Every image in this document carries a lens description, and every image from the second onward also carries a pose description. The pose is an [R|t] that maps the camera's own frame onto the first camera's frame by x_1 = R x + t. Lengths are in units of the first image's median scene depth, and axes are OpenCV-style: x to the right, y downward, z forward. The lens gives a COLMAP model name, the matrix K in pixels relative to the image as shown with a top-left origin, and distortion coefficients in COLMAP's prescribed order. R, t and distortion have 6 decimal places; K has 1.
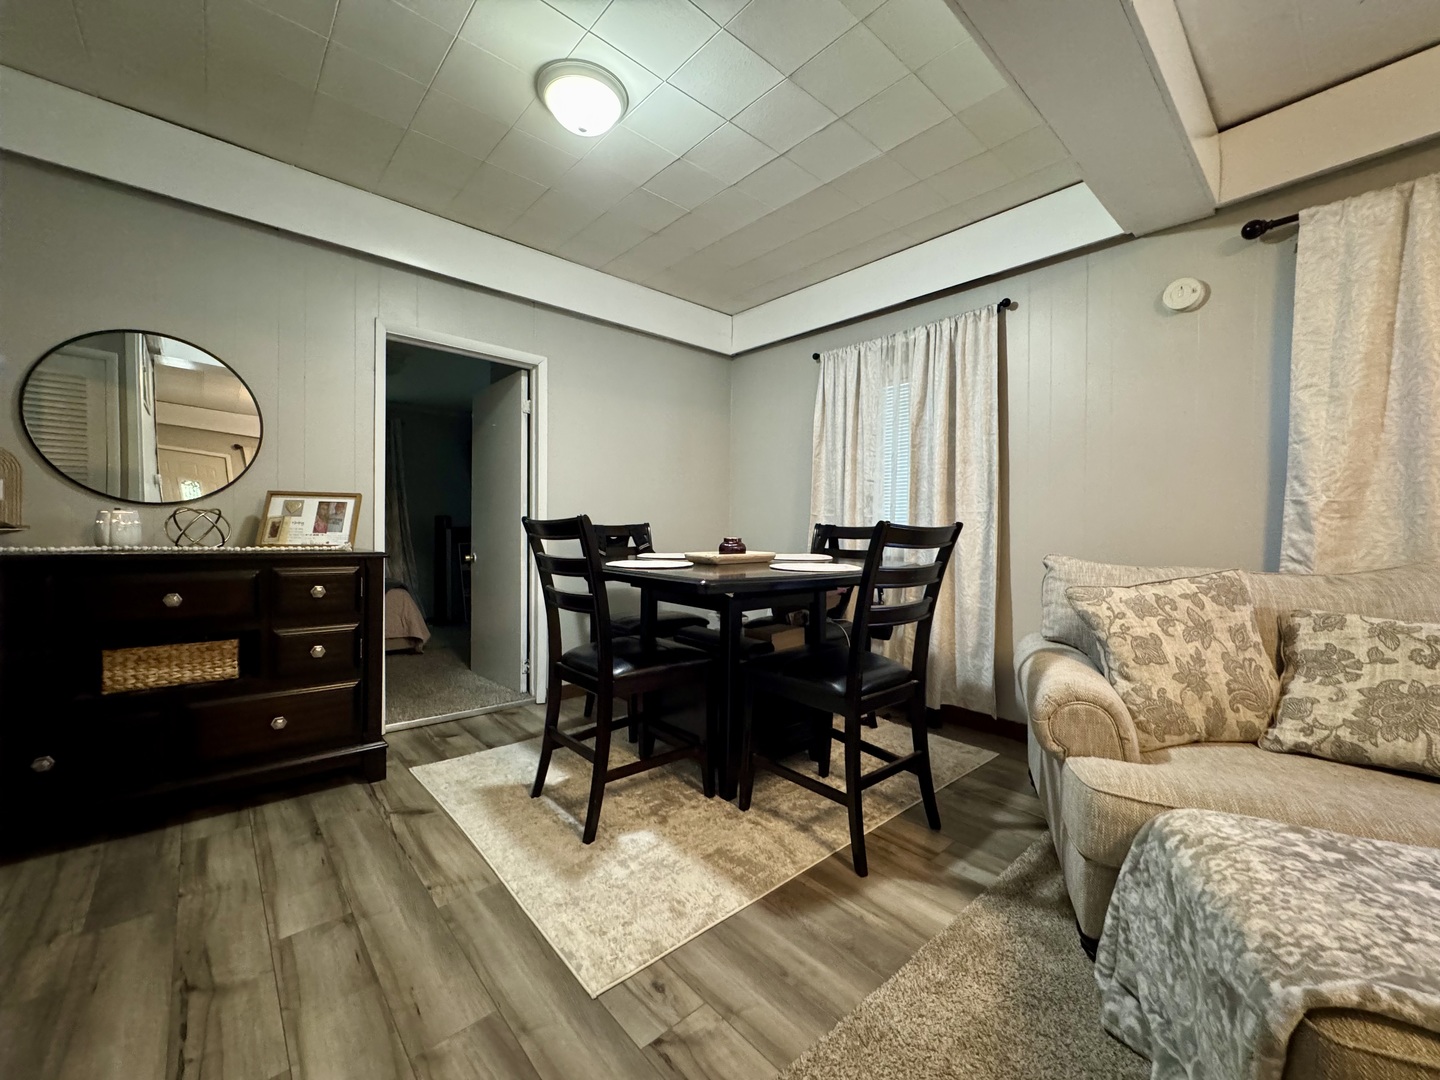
lens RADIAL K [[573.3, 0, 720.0], [0, 573.3, 540.0], [0, 0, 1]] dist [0.000134, -0.000121]
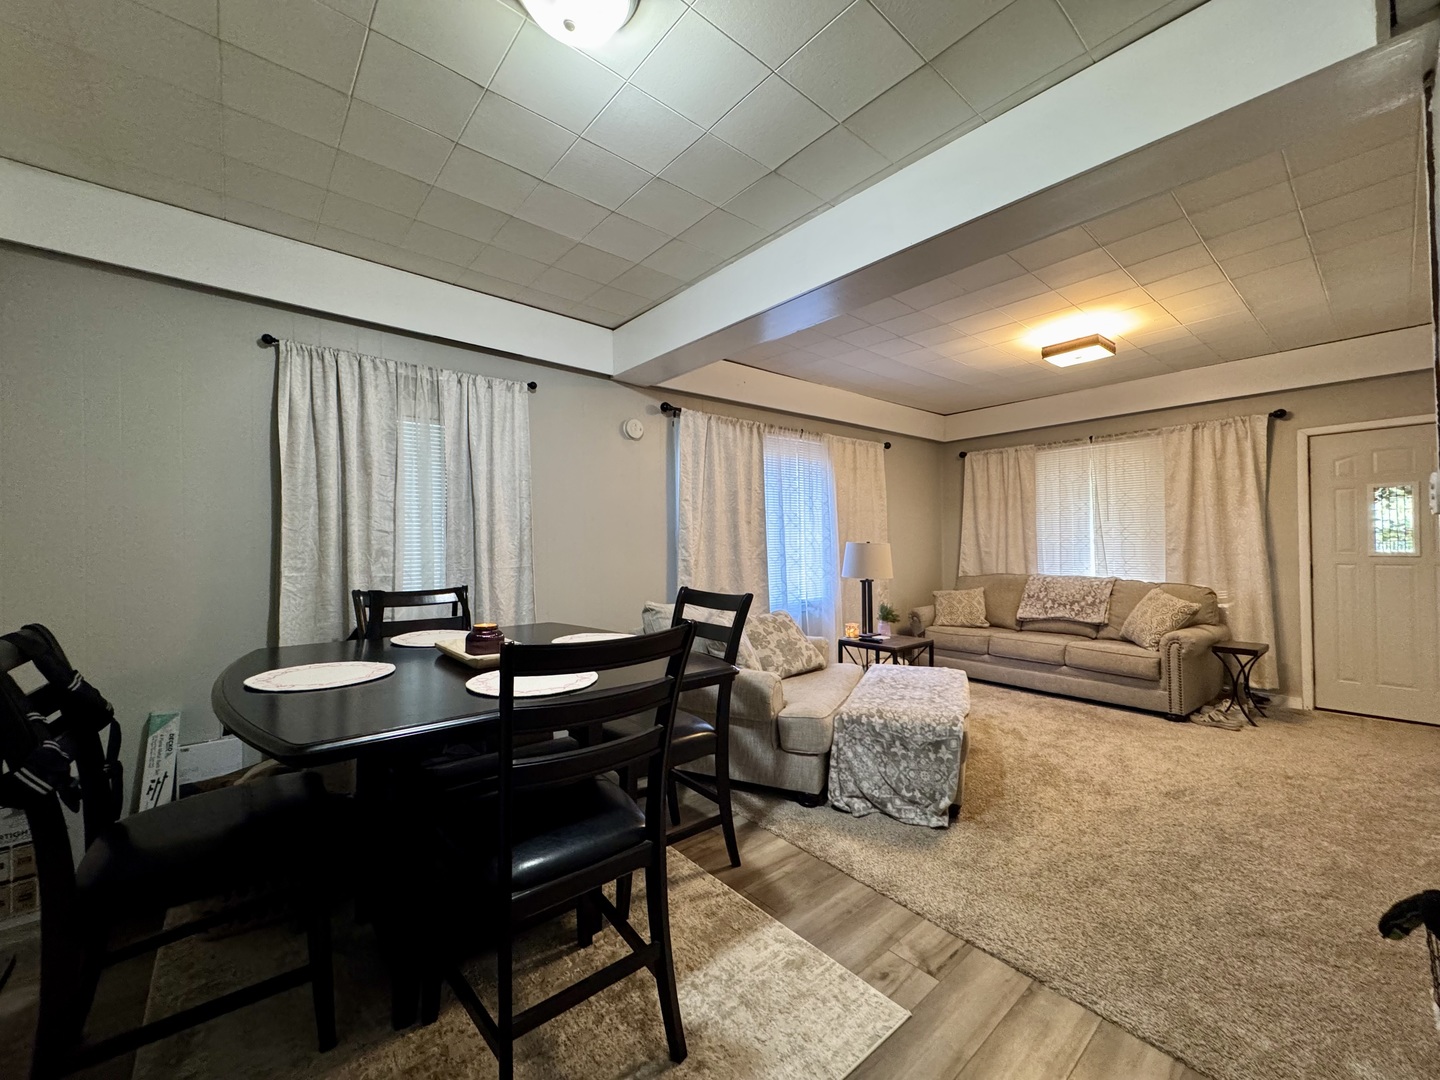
lens RADIAL K [[573.3, 0, 720.0], [0, 573.3, 540.0], [0, 0, 1]] dist [0.000134, -0.000121]
pose [[0.023766, -0.002705, 0.999714, -0.890822], [0.024112, 0.999707, 0.002131, -0.134314], [-0.999427, 0.024054, 0.023824, 0.835090]]
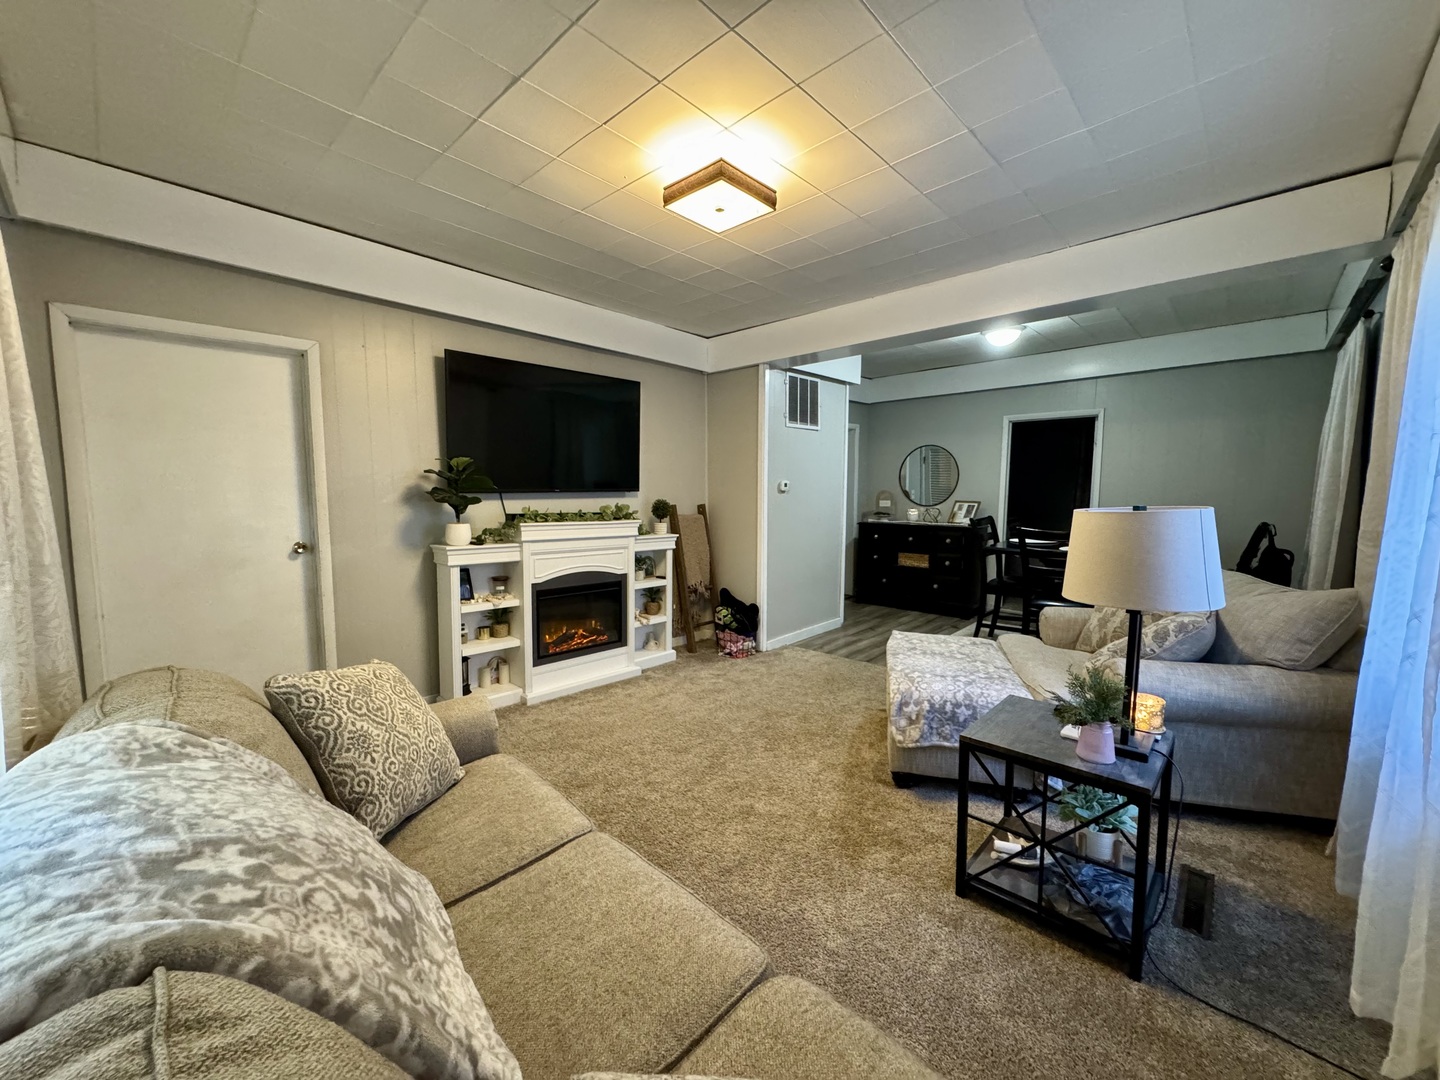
lens RADIAL K [[573.3, 0, 720.0], [0, 573.3, 540.0], [0, 0, 1]] dist [0.000134, -0.000121]
pose [[0.087732, 0.077809, -0.993101, 1.972144], [-0.007294, 0.996968, 0.077467, -0.119839], [0.996117, 0.000447, 0.088034, -0.305777]]
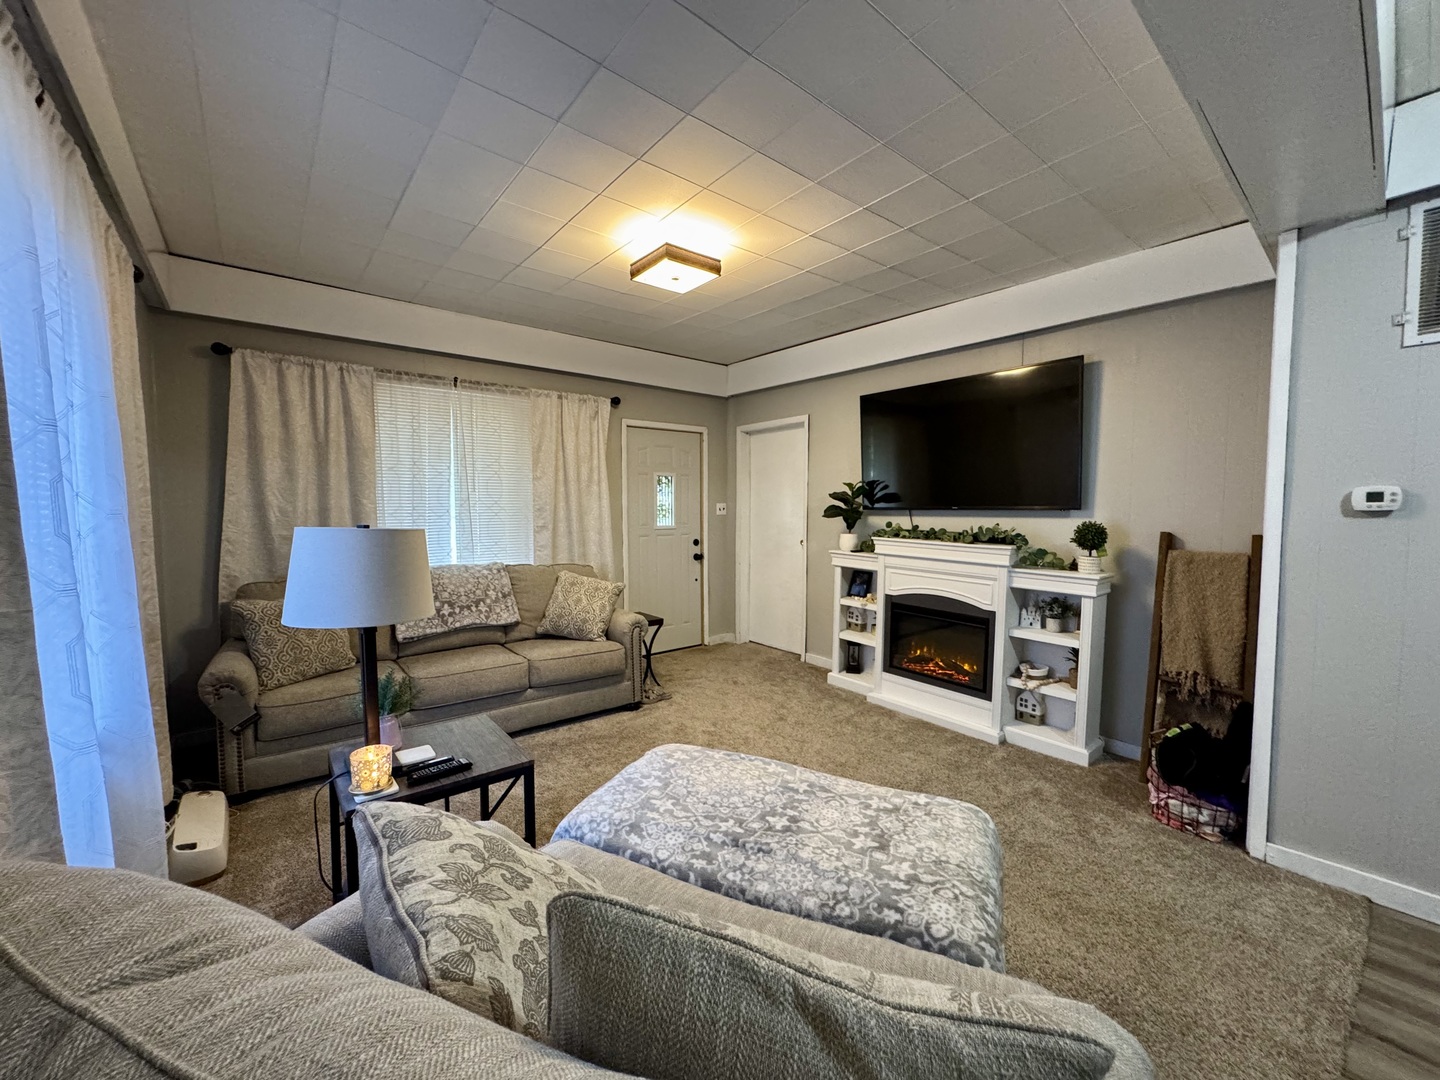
lens RADIAL K [[573.3, 0, 720.0], [0, 573.3, 540.0], [0, 0, 1]] dist [0.000134, -0.000121]
pose [[-0.999140, -0.011071, 0.039958, 0.699007], [-0.008210, 0.997437, 0.071082, -0.153096], [-0.040642, 0.070693, -0.996670, 1.129753]]
